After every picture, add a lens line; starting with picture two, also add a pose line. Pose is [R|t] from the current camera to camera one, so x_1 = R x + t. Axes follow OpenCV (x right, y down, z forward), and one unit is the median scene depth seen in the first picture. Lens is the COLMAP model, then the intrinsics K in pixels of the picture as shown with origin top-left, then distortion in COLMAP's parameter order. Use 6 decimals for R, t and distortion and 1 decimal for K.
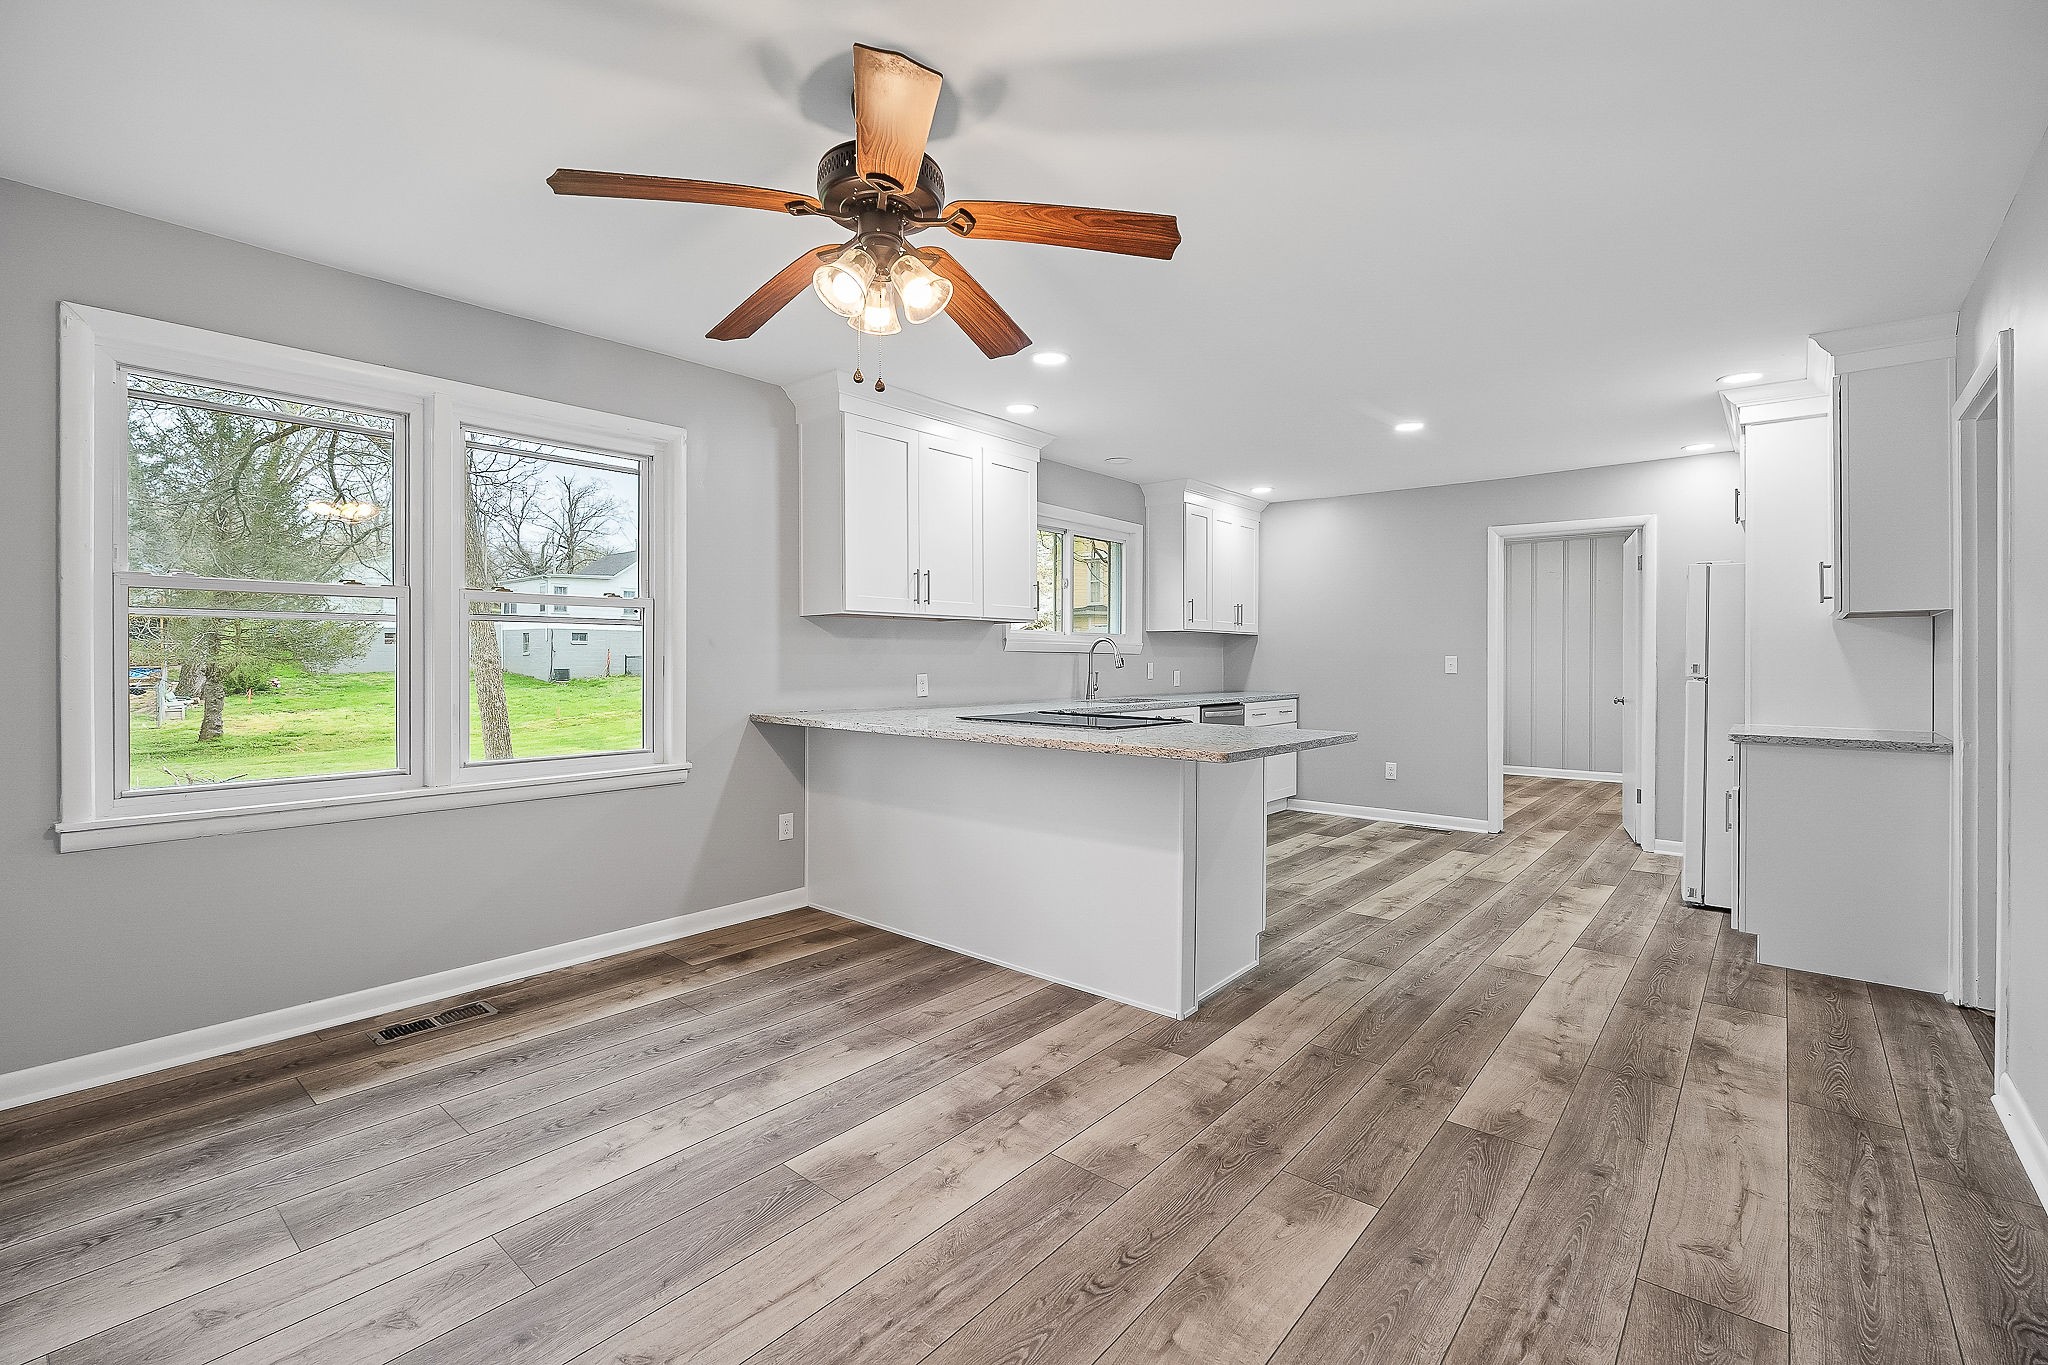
lens RADIAL K [[882.2, 0, 1024.0], [0, 882.2, 682.5], [0, 0, 1]] dist [-0.000059, 0.000196]
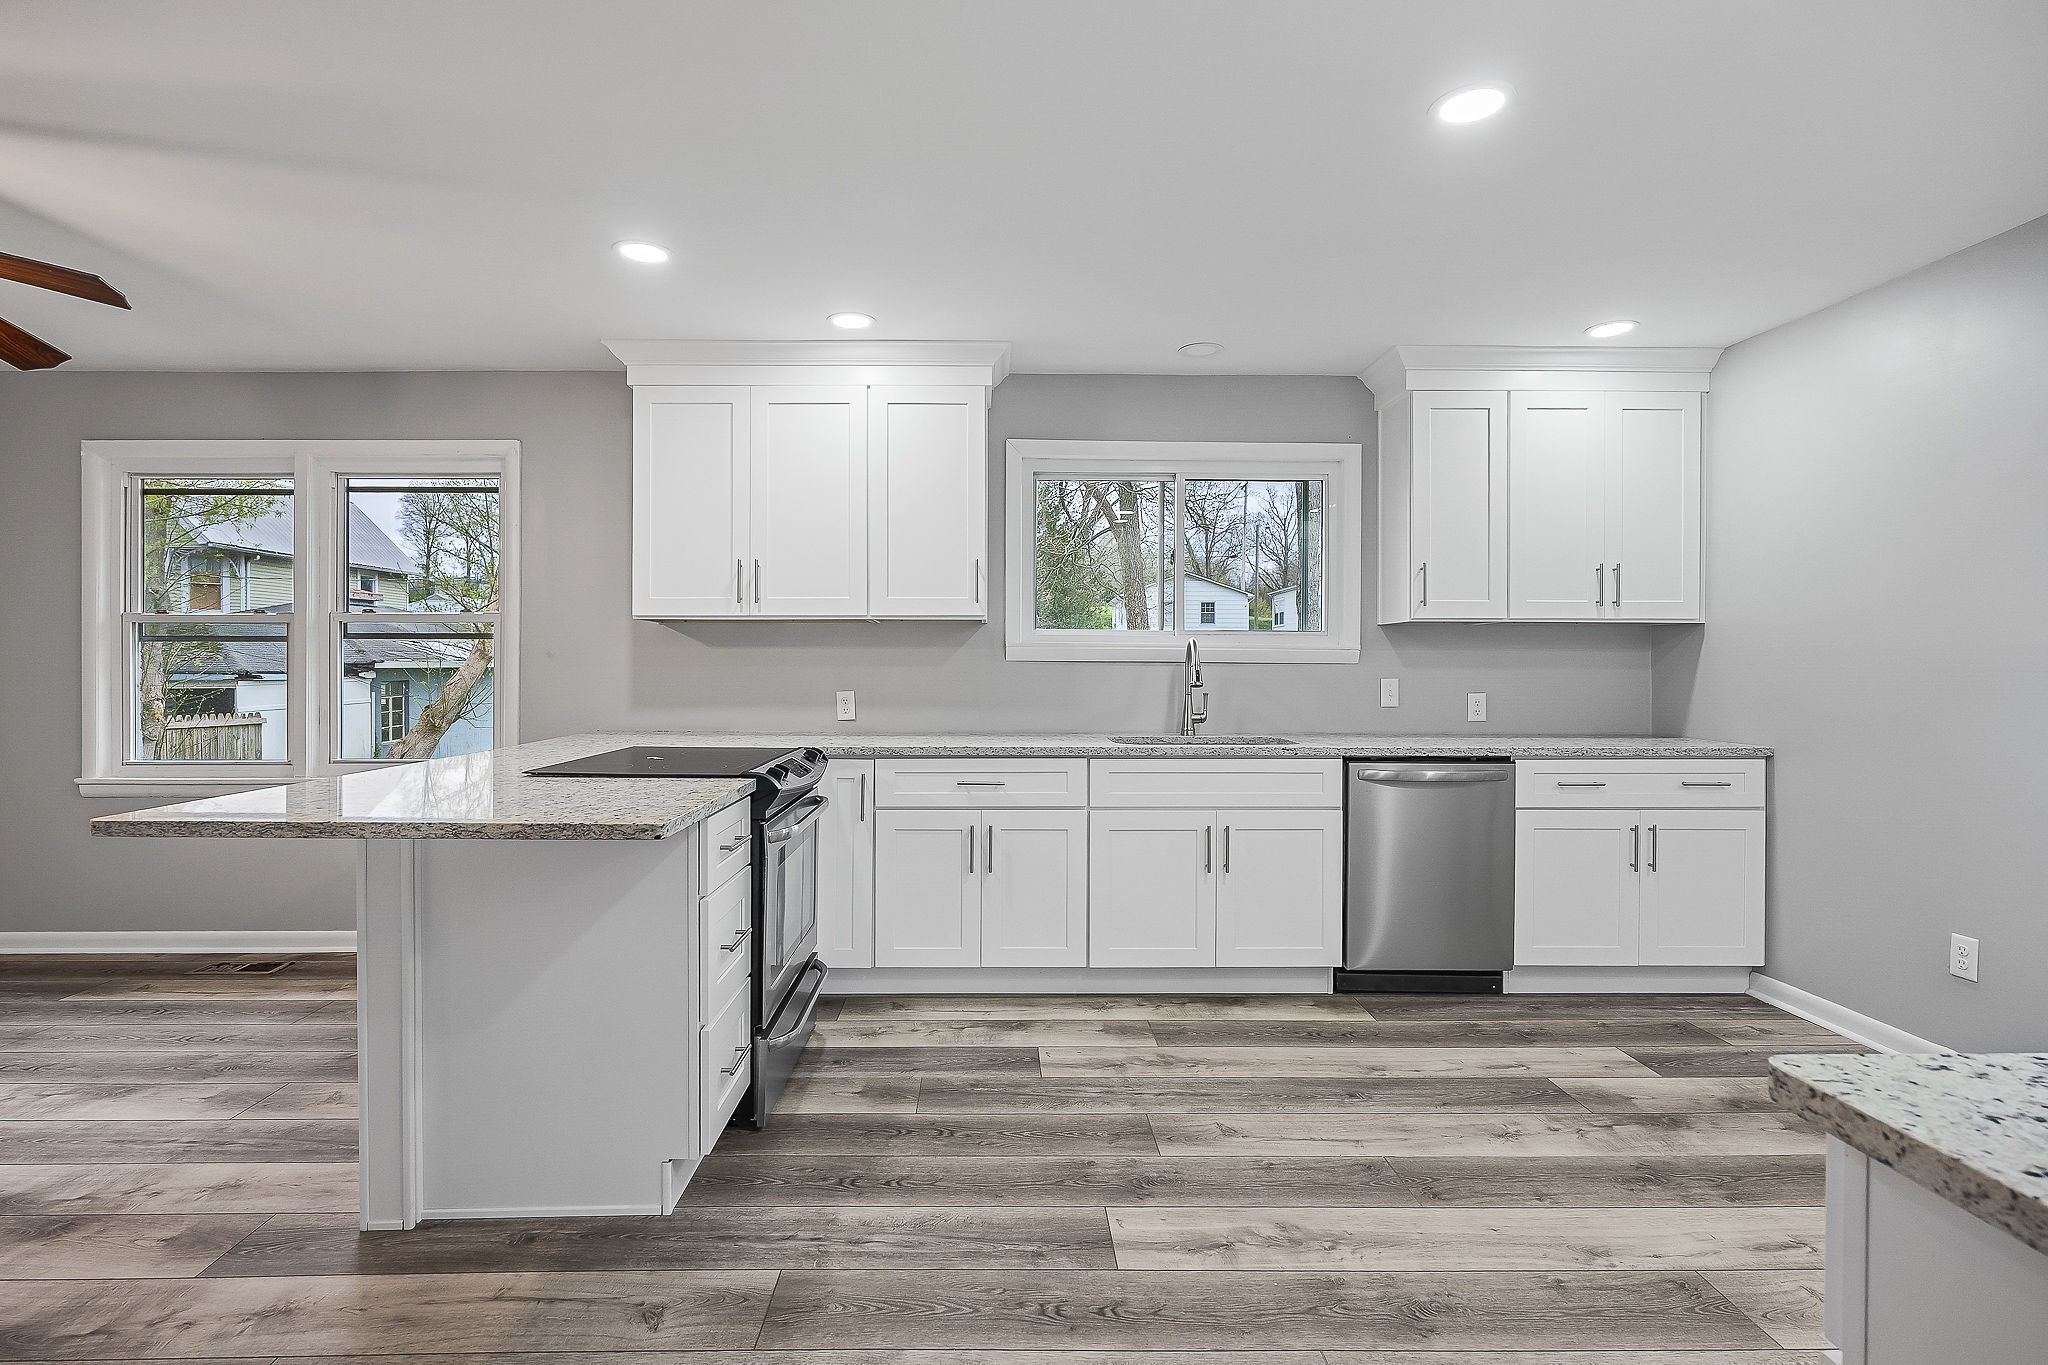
lens RADIAL K [[981.4, 0, 1024.0], [0, 981.4, 682.5], [0, 0, 1]] dist [-0.002856, -0.000453]
pose [[0.663932, 0.008036, -0.747750, 0.644832], [-0.021246, 0.999741, -0.008120, -0.013422], [0.747491, 0.021278, 0.663931, 0.549304]]
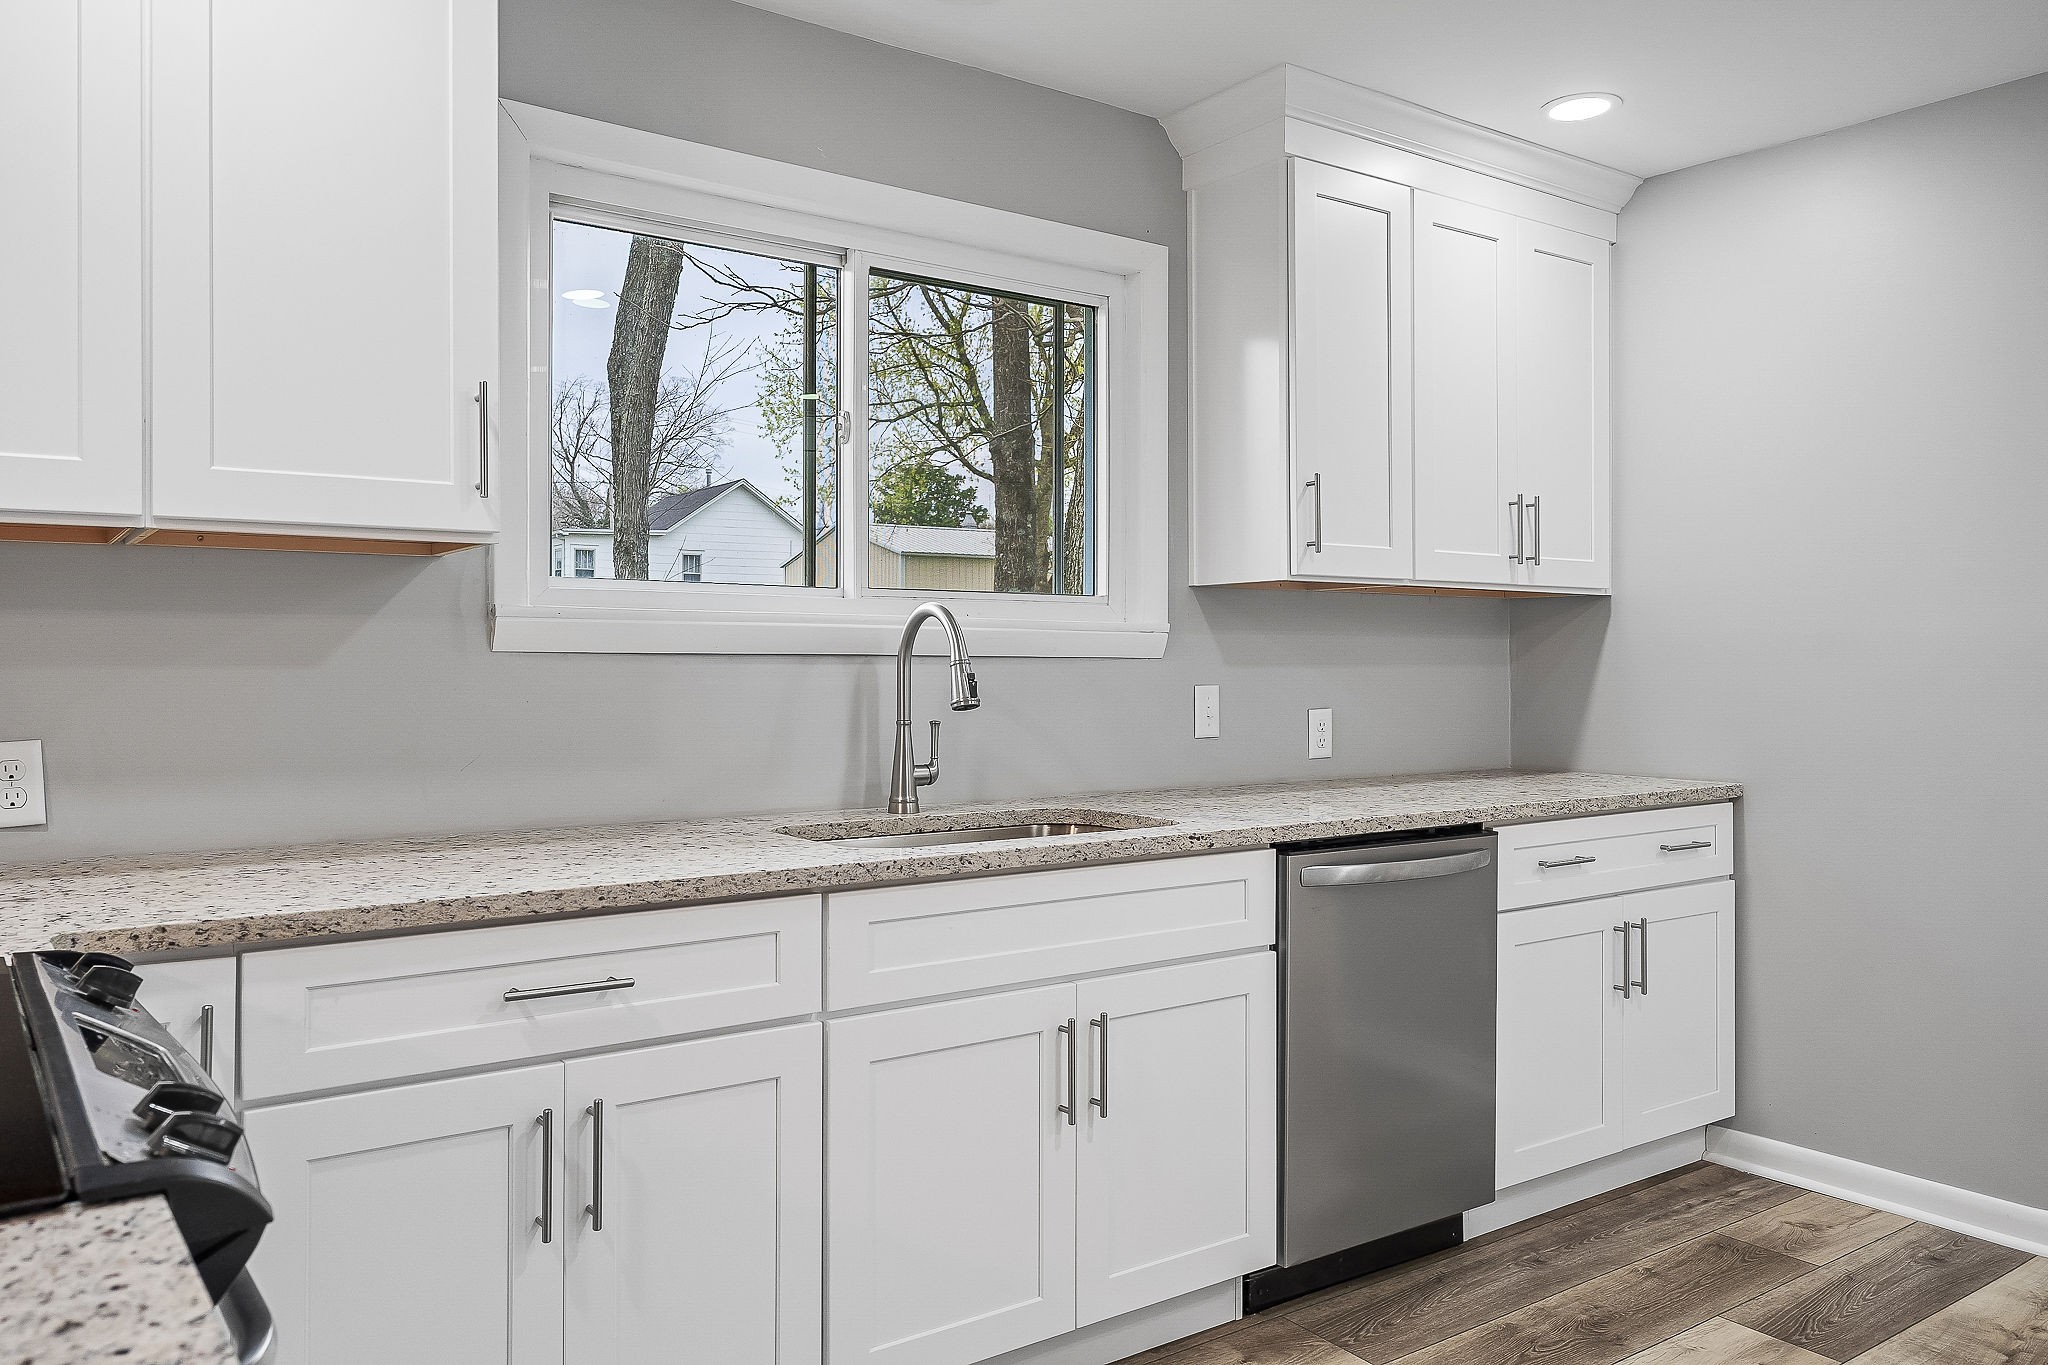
lens RADIAL K [[1506.4, 0, 1024.0], [0, 1506.4, 664.1], [0, 0, 1]] dist [-0.001422, 0.000808]
pose [[0.970296, -0.004975, -0.241871, 0.291656], [-0.002166, 0.999570, -0.029250, -0.019931], [0.241913, 0.028905, 0.969867, 0.644837]]
